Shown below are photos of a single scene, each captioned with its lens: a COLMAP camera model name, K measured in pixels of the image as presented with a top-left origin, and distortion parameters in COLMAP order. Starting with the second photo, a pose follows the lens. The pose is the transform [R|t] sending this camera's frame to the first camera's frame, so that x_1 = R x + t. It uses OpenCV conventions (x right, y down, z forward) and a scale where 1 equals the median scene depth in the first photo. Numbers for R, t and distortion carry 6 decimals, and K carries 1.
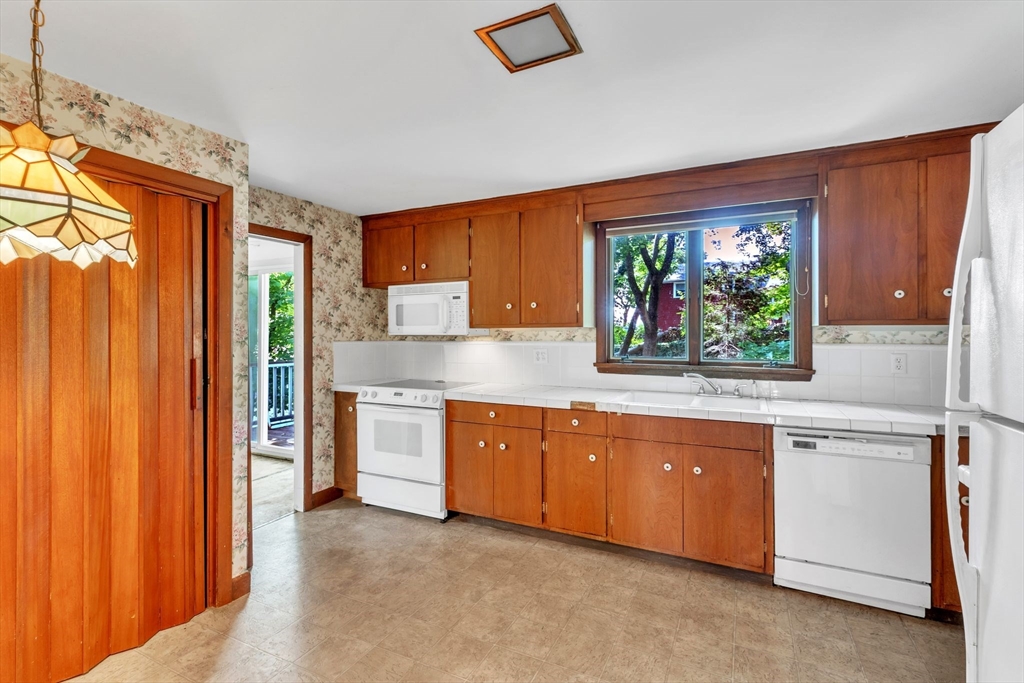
lens RADIAL K [[469.9, 0, 507.7], [0, 469.9, 330.4], [0, 0, 1]] dist [0.004894, 0.001703]
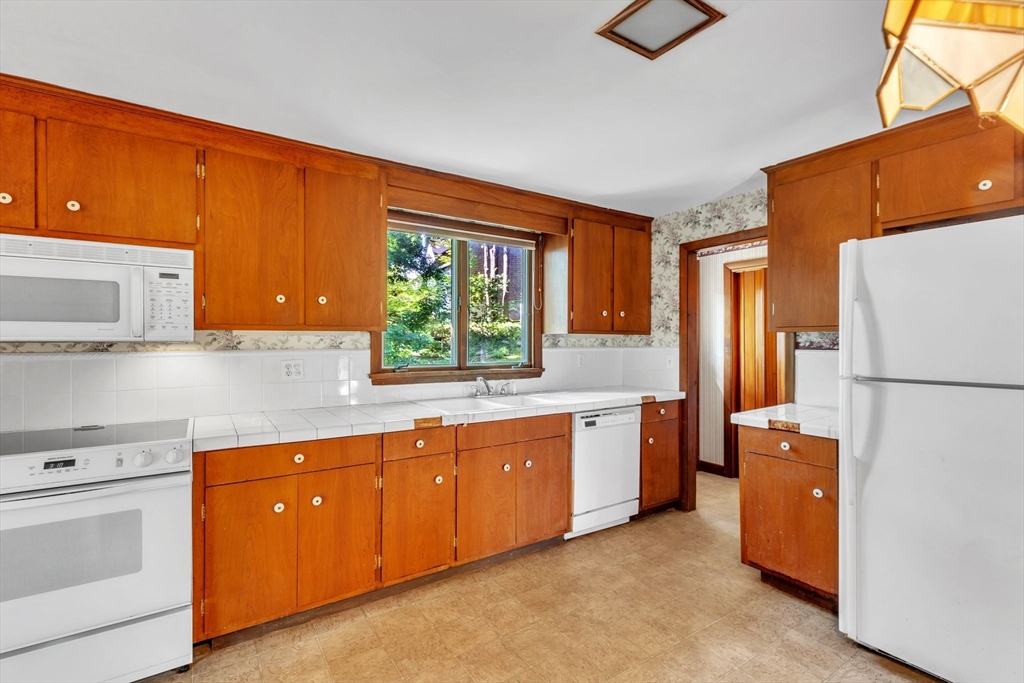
lens RADIAL K [[469.9, 0, 507.0], [0, 469.9, 339.6], [0, 0, 1]] dist [0.004894, 0.001703]
pose [[0.498817, 0.003976, 0.866698, -0.498038], [-0.006930, 0.999976, -0.000600, 0.007356], [-0.866680, -0.005707, 0.498832, 0.431018]]
